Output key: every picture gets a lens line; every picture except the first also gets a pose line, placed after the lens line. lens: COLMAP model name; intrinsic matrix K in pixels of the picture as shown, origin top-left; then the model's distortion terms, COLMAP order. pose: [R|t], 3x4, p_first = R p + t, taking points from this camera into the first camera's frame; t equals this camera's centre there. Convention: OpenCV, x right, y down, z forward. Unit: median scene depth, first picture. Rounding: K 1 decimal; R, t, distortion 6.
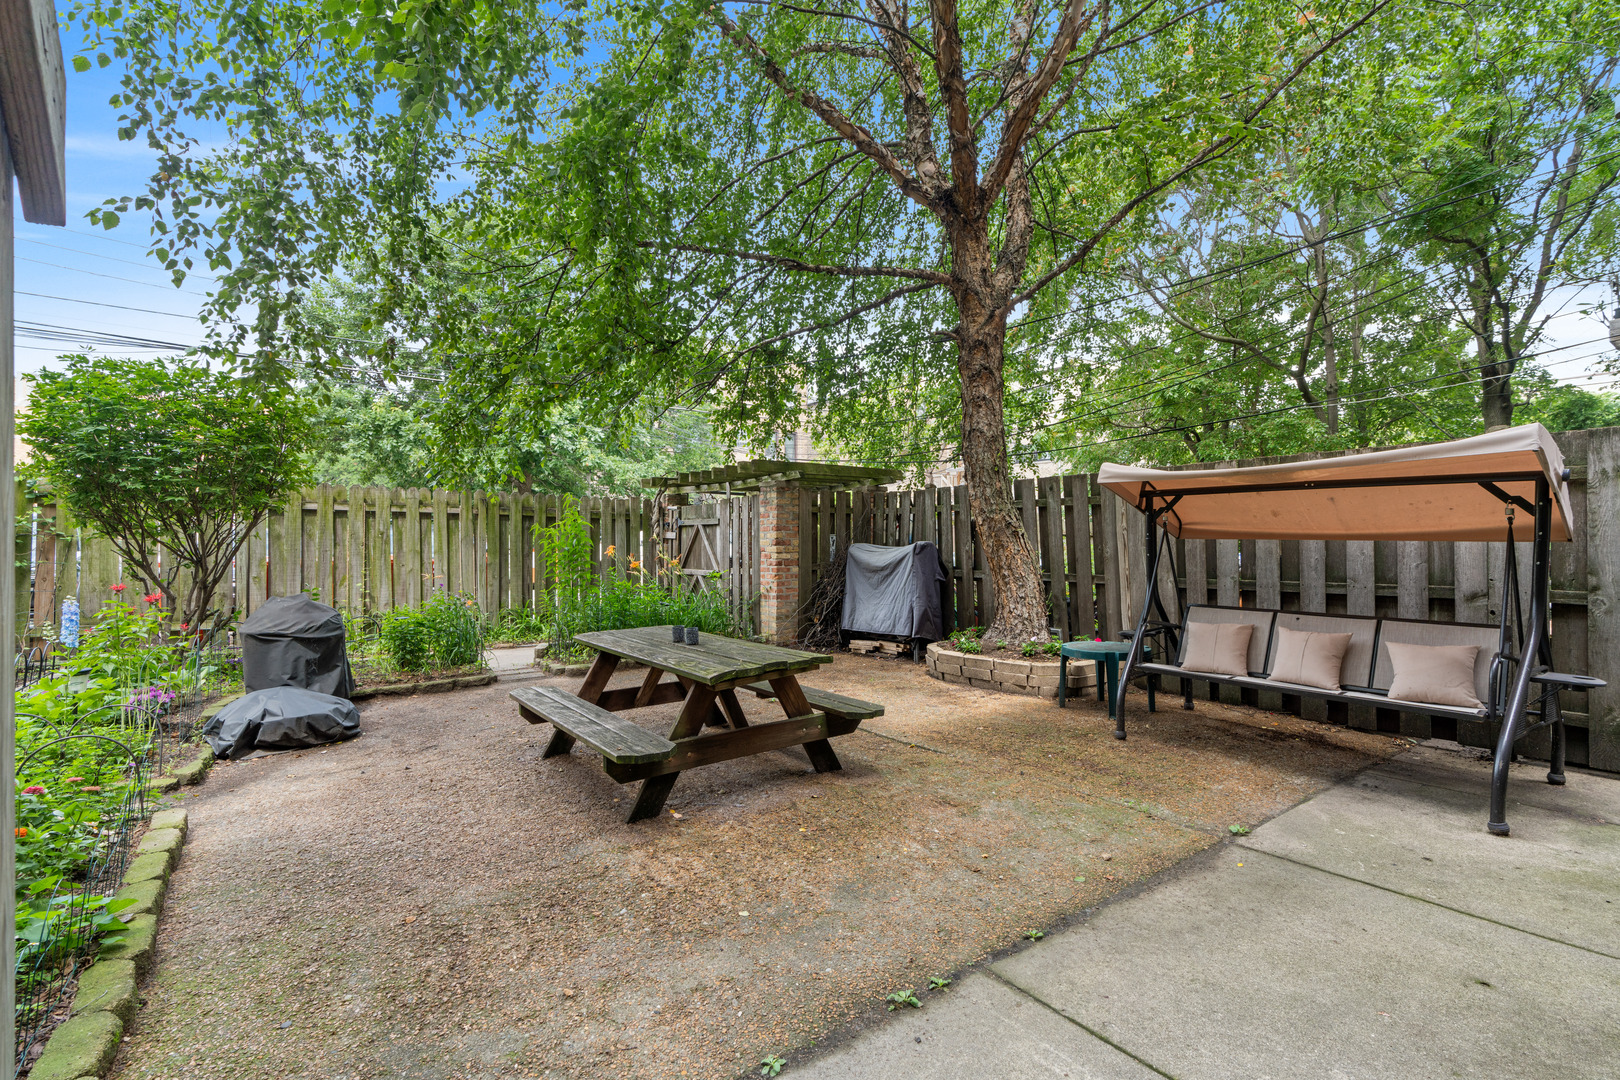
lens RADIAL K [[729.8, 0, 799.7], [0, 729.8, 536.3], [0, 0, 1]] dist [-0.011692, 0.000423]
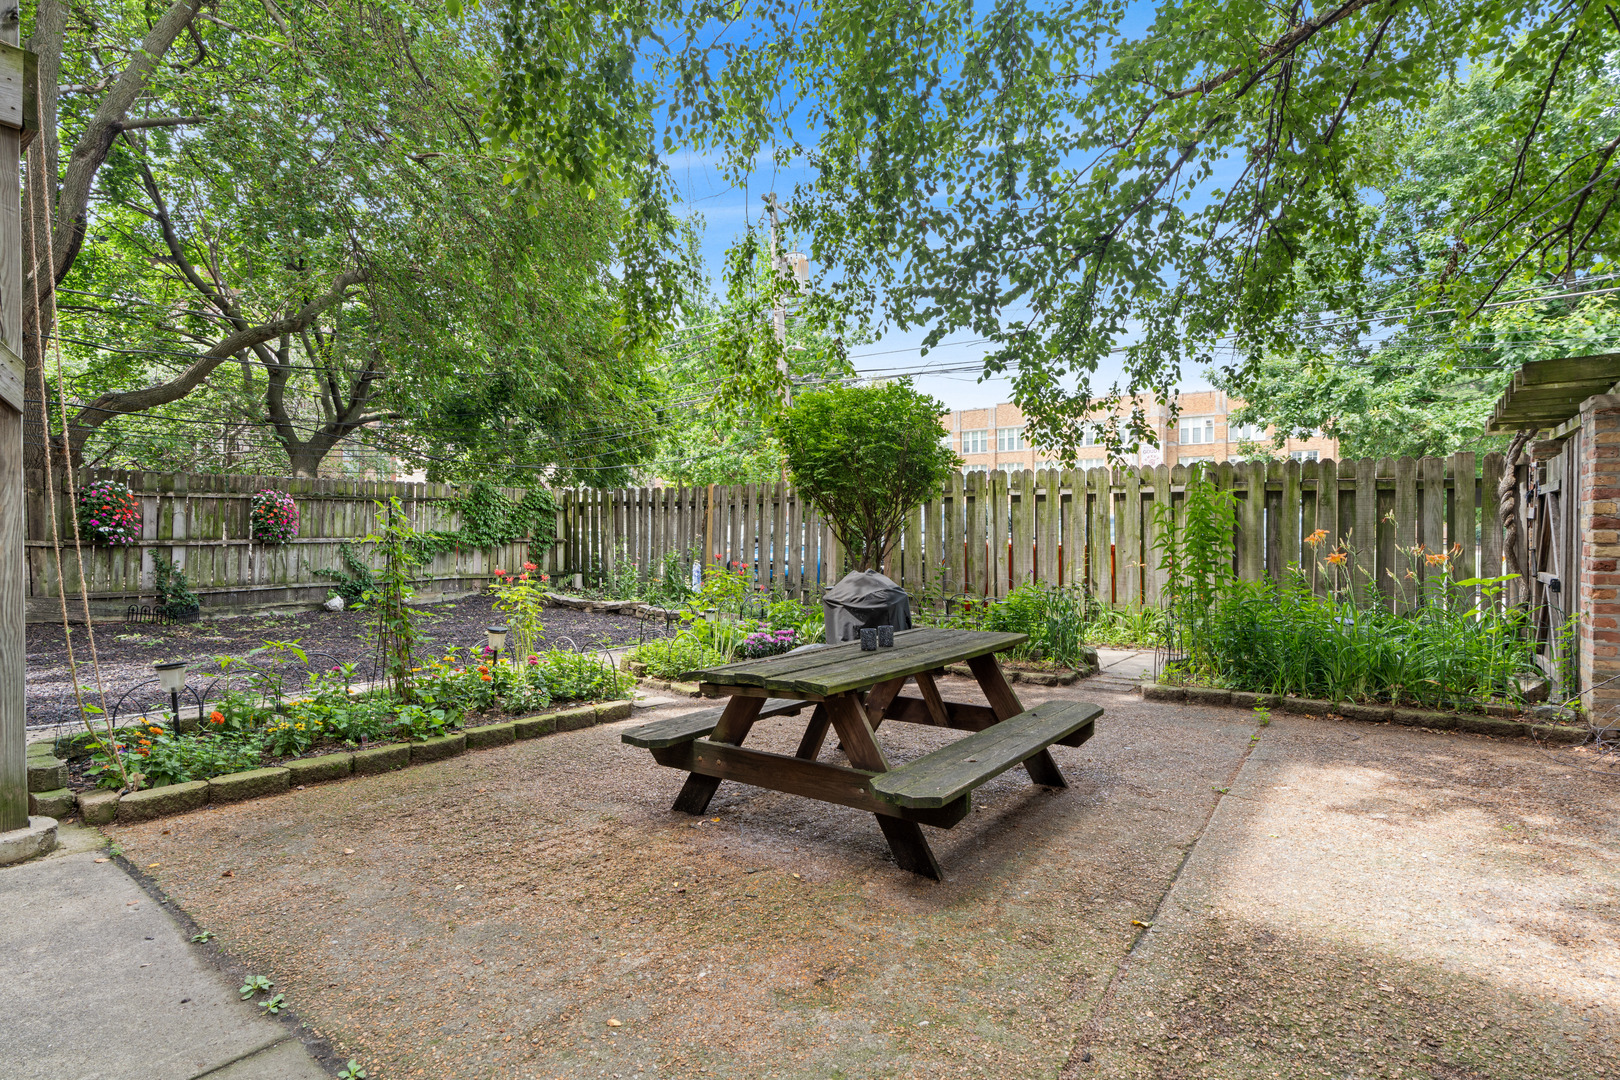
lens RADIAL K [[812.0, 0, 811.9], [0, 812.0, 536.4], [0, 0, 1]] dist [-0.004790, -0.000944]
pose [[0.292373, 0.006190, -0.956284, 0.803036], [0.009418, 0.999912, 0.009351, 0.018466], [0.956258, -0.011740, 0.292289, 0.808628]]
